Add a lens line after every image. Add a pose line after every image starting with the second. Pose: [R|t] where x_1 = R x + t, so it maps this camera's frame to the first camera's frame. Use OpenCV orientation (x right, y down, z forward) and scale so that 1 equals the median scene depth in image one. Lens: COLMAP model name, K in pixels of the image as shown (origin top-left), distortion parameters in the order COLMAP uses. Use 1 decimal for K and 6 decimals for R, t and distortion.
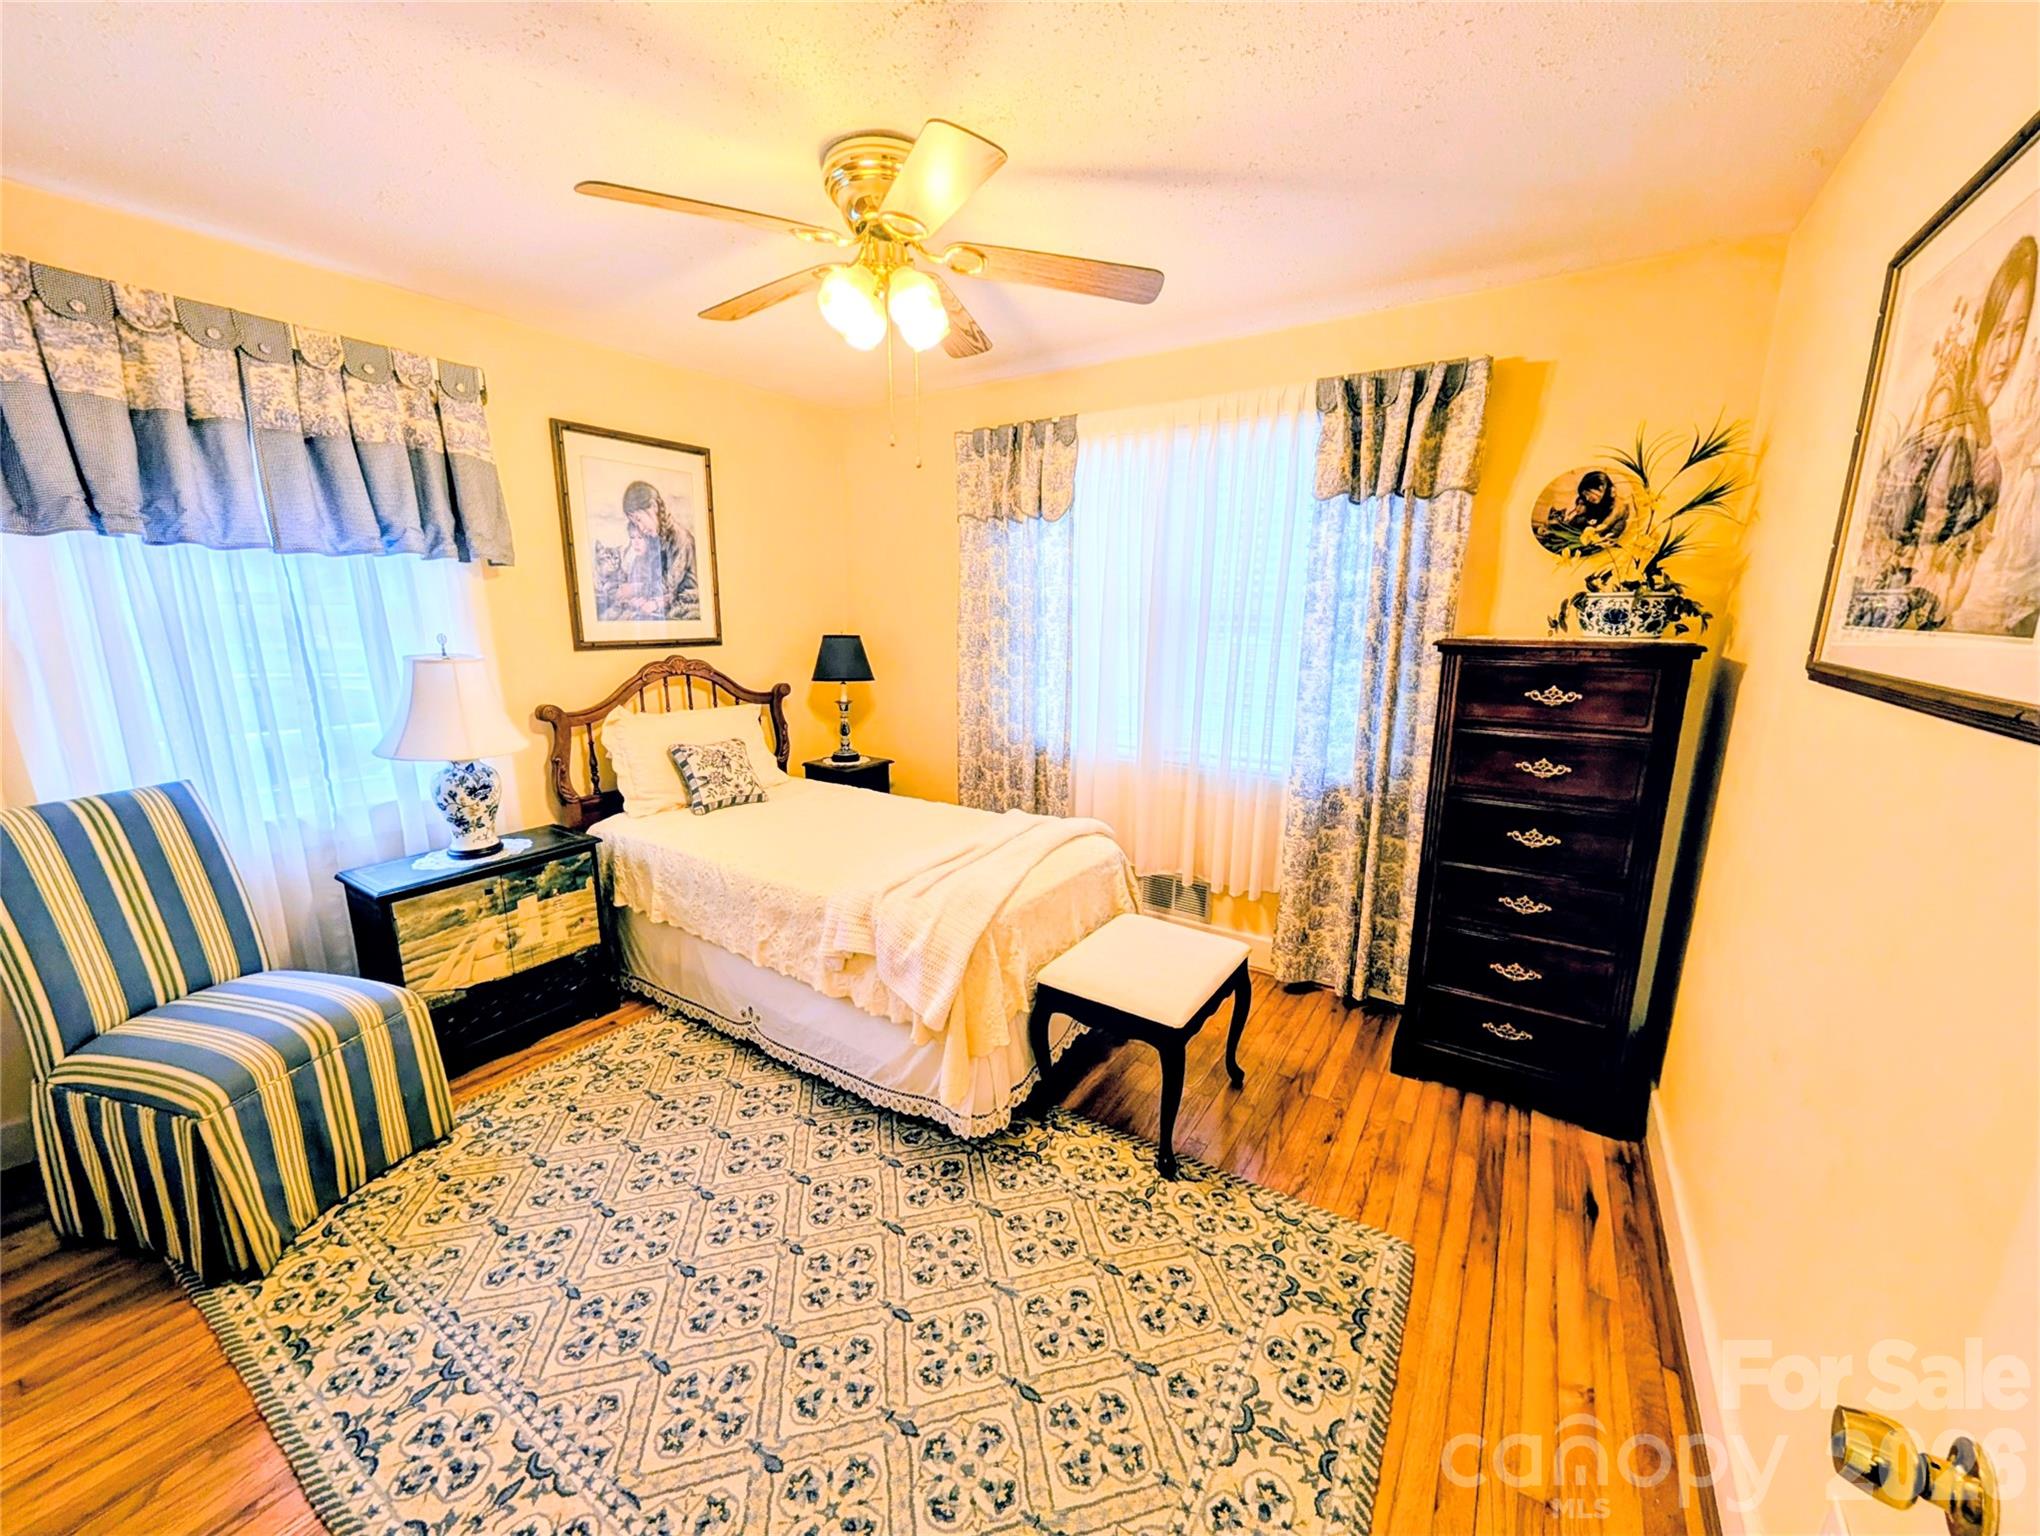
lens RADIAL K [[770.5, 0, 1018.1], [0, 770.5, 774.5], [0, 0, 1]] dist [0.001554, 0.000594]
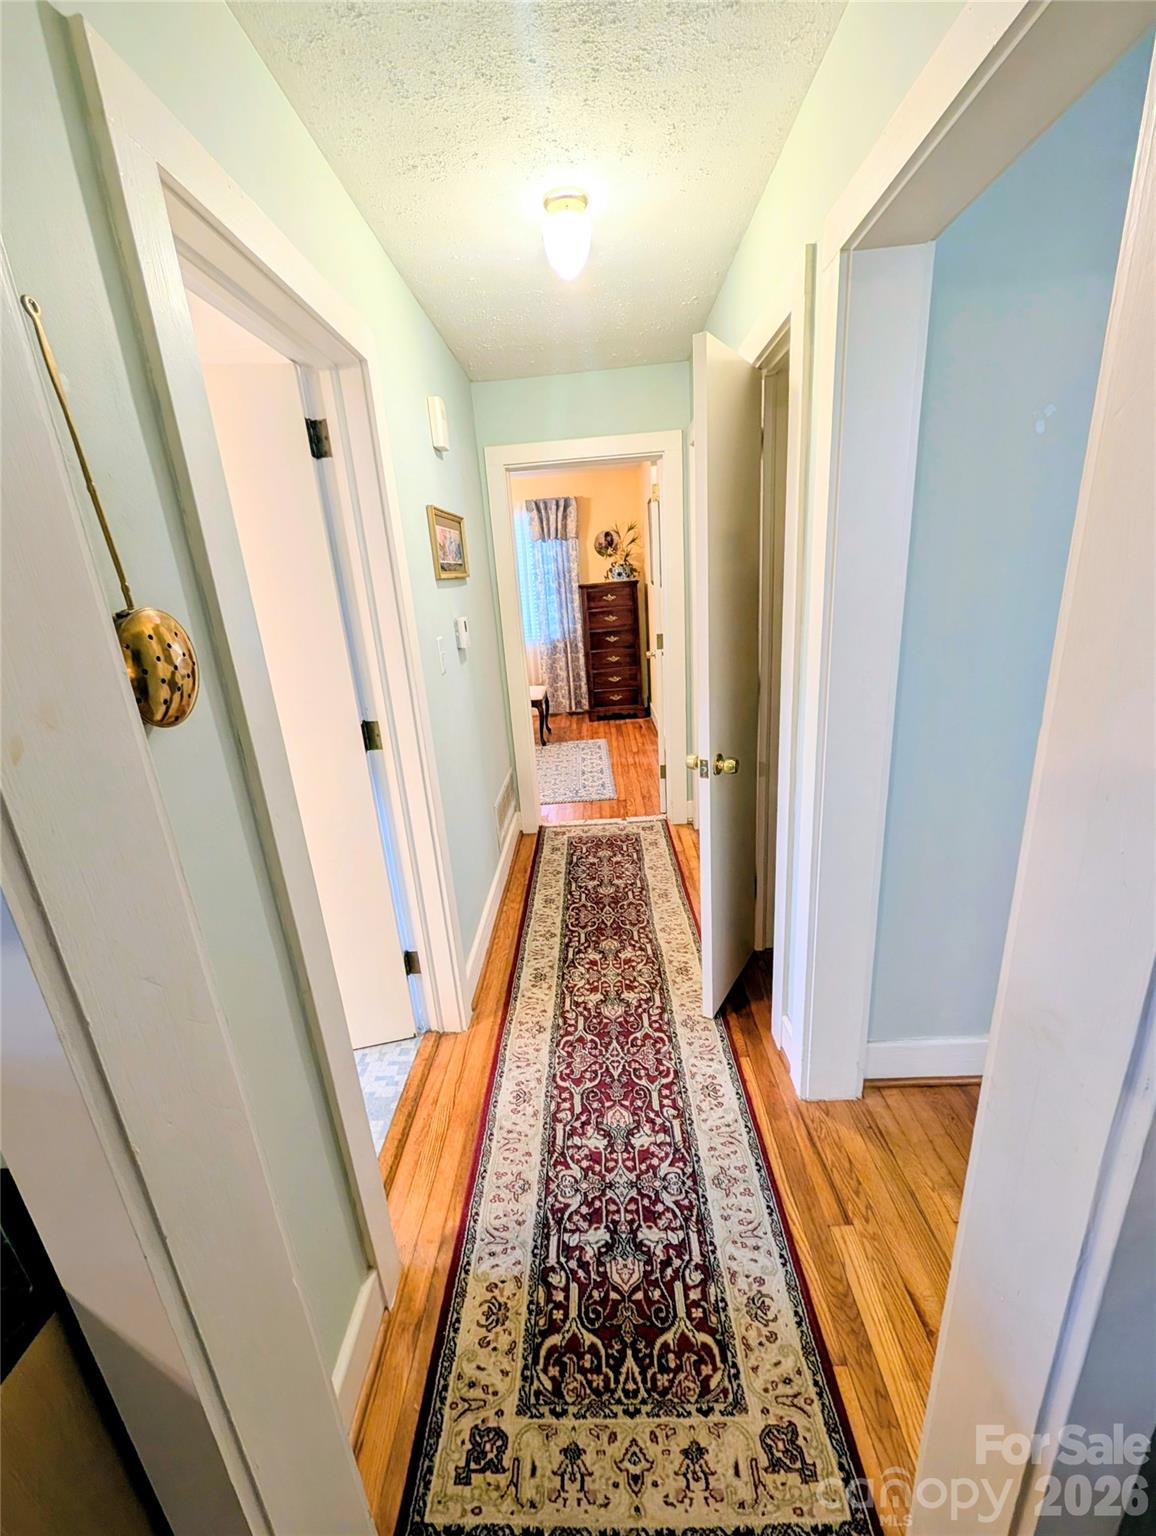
lens RADIAL K [[580.1, 0, 578.0], [0, 580.1, 768.0], [0, 0, 1]] dist [0.001554, 0.000594]
pose [[0.840903, -0.228838, 0.490424, -0.806716], [0.187980, 0.973286, 0.131828, 0.246339], [-0.507490, -0.018665, 0.861456, -1.092017]]
